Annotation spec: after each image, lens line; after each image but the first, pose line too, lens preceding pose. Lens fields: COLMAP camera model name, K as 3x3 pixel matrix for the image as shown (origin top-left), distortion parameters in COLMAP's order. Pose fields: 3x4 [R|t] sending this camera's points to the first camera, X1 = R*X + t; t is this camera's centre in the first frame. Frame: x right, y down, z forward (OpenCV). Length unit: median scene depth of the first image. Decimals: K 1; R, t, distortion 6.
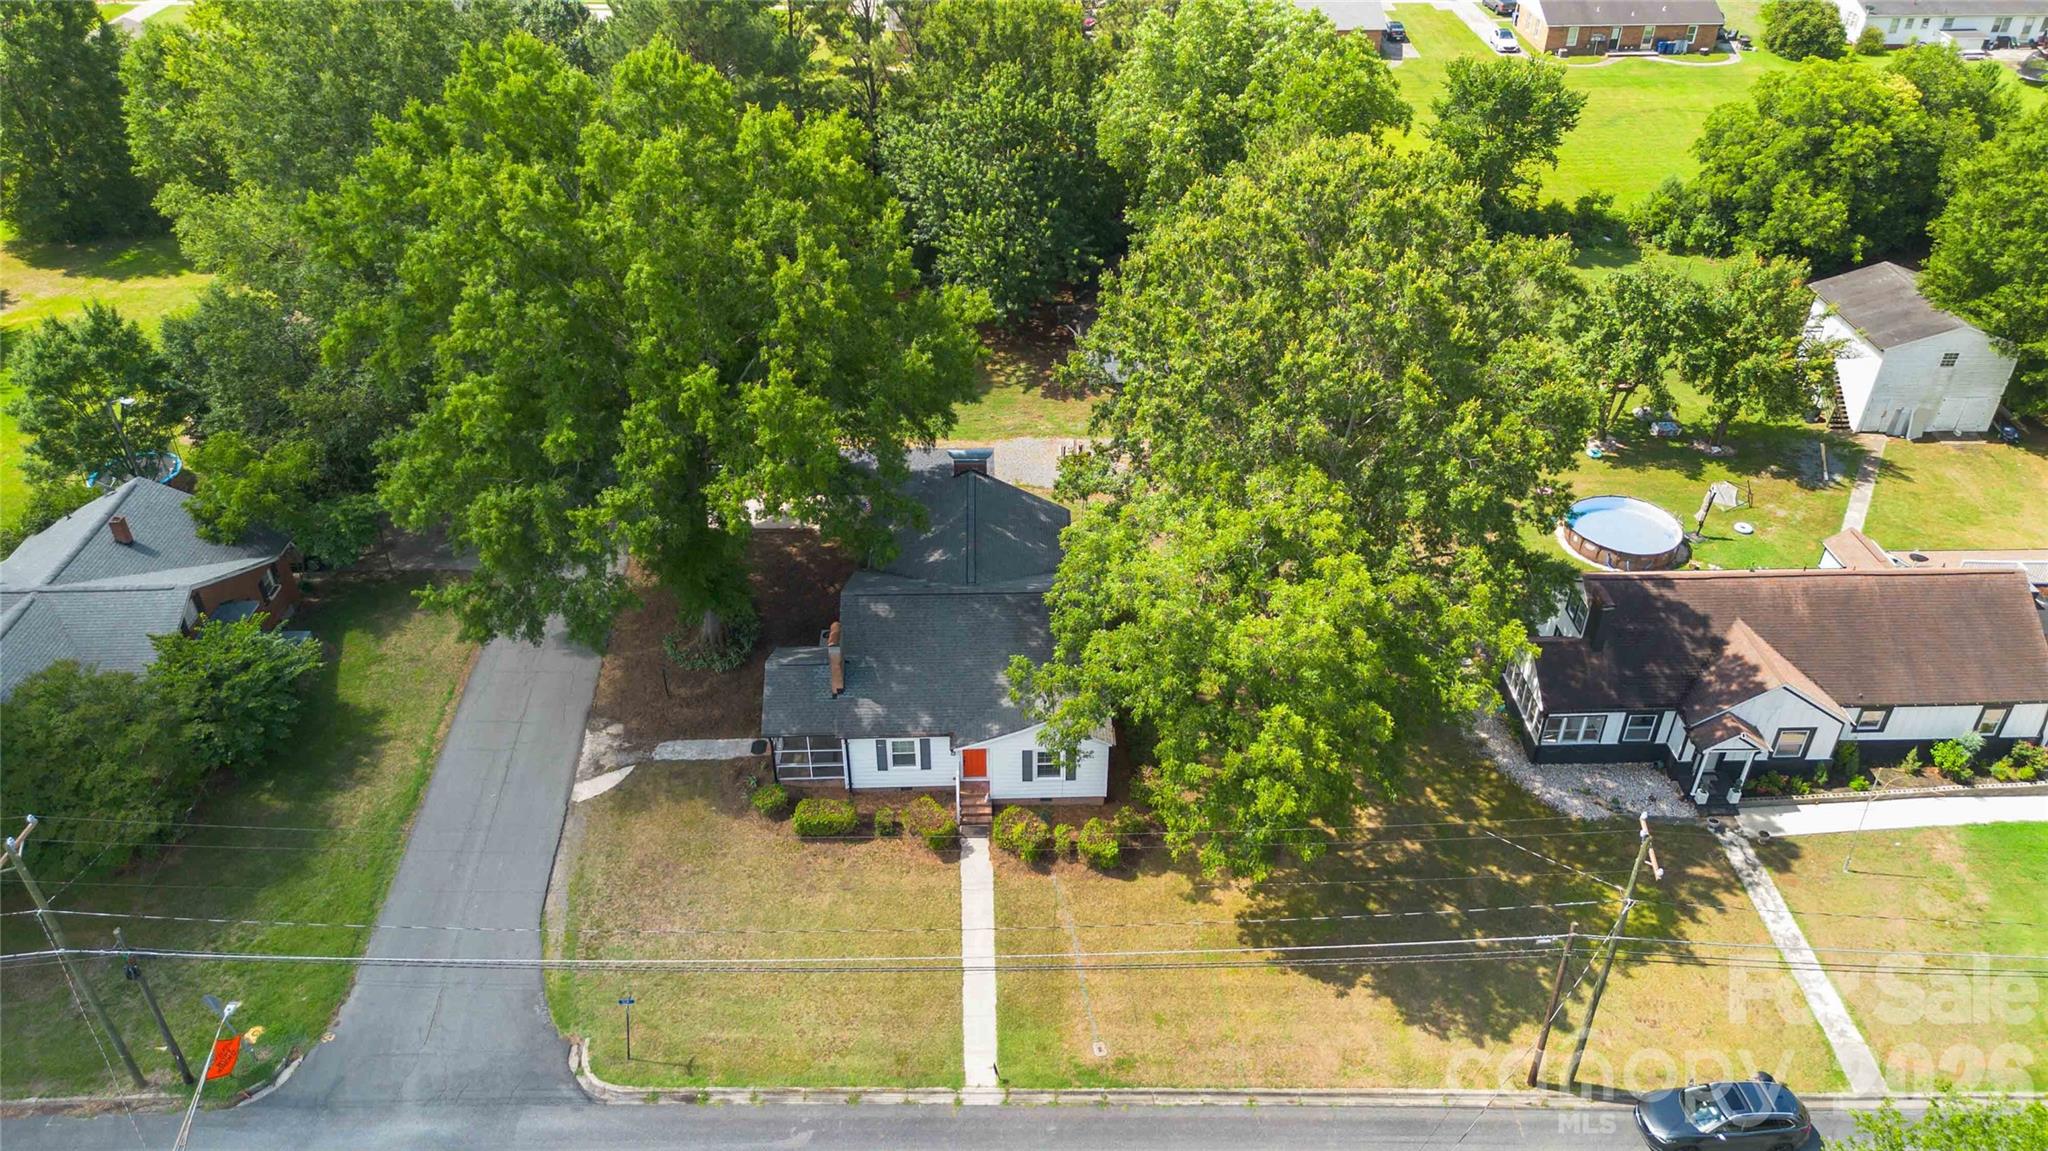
lens RADIAL K [[1449.2, 0, 1018.2], [0, 1449.2, 587.0], [0, 0, 1]] dist [0.067922, -0.072572]
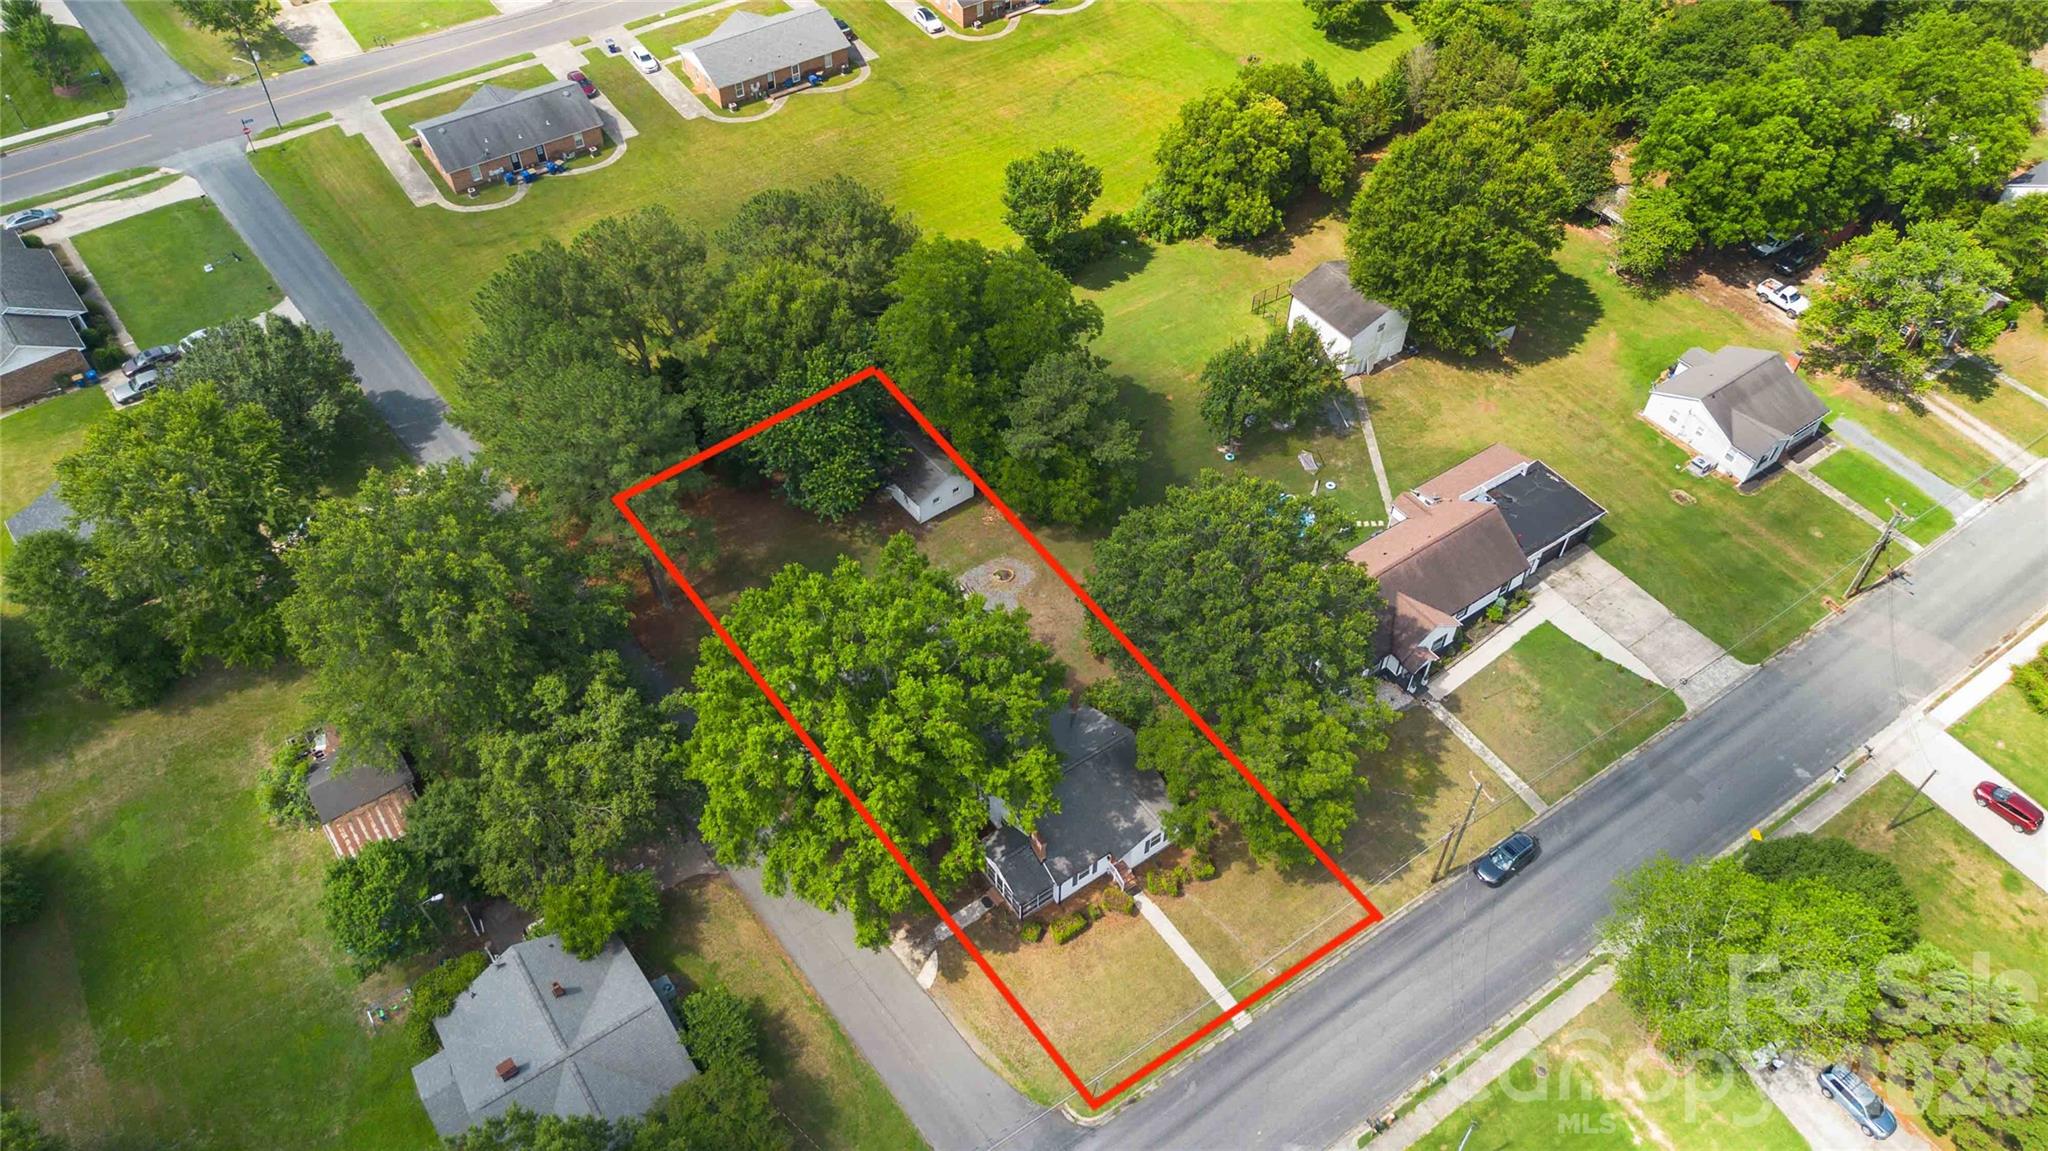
lens RADIAL K [[1449.2, 0, 1019.6], [0, 1449.2, 583.5], [0, 0, 1]] dist [0.067922, -0.072572]
pose [[0.834943, -0.411716, 0.365186, -0.648174], [0.312766, 0.900981, 0.300685, -0.761170], [-0.452823, -0.136837, 0.881038, -0.474508]]
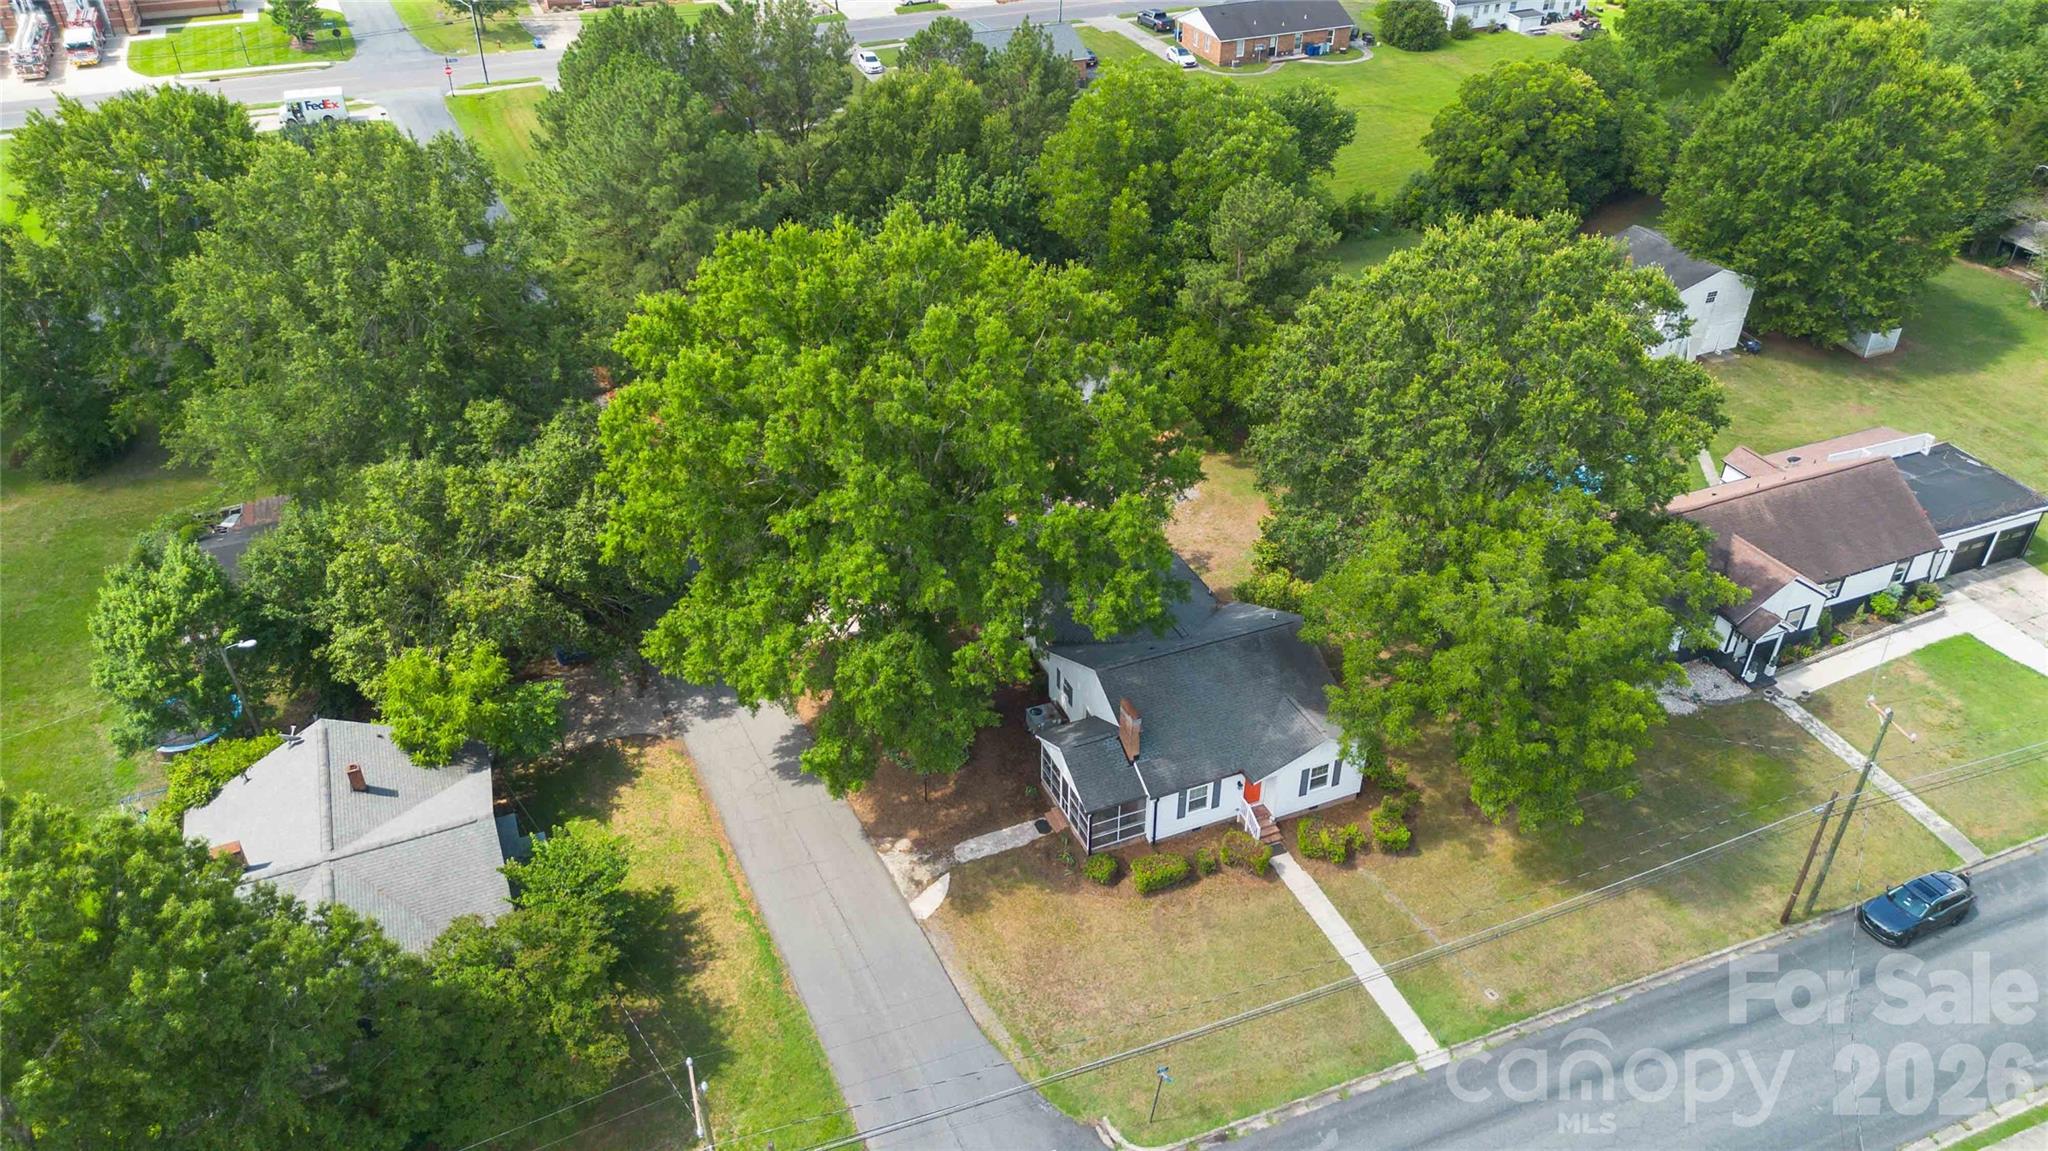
lens RADIAL K [[1449.2, 0, 1019.3], [0, 1449.2, 581.7], [0, 0, 1]] dist [0.067922, -0.072572]
pose [[0.933075, -0.206817, 0.294276, -0.507448], [0.206210, 0.977936, 0.033455, -0.116472], [-0.294702, 0.029467, 0.955135, -0.038998]]
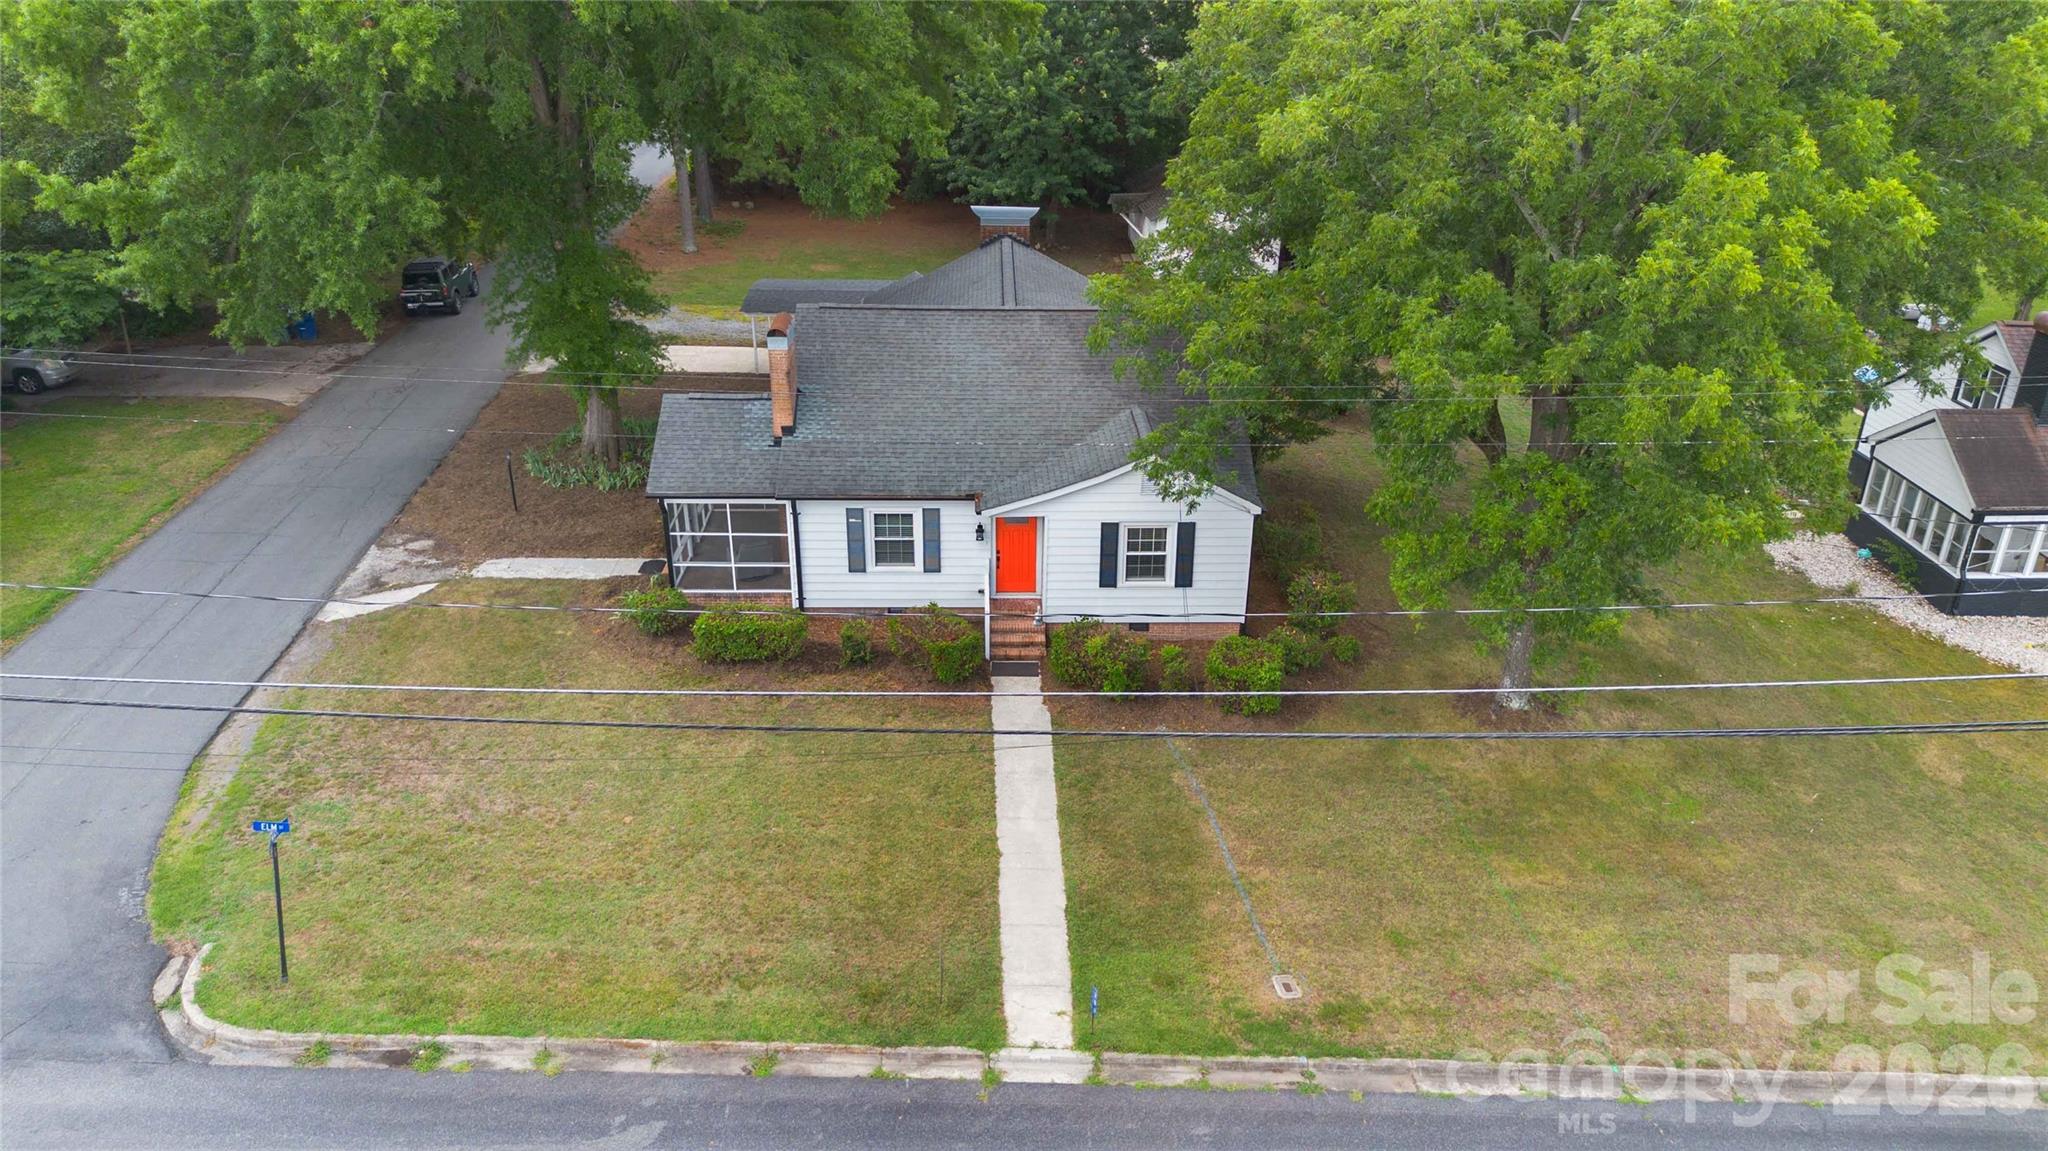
lens RADIAL K [[1449.2, 0, 1020.7], [0, 1449.2, 581.0], [0, 0, 1]] dist [0.067922, -0.072572]
pose [[0.999917, 0.012908, -0.000099, -0.028254], [-0.012732, 0.984981, -0.172193, 0.231489], [-0.002125, 0.172180, 0.985063, 0.435215]]
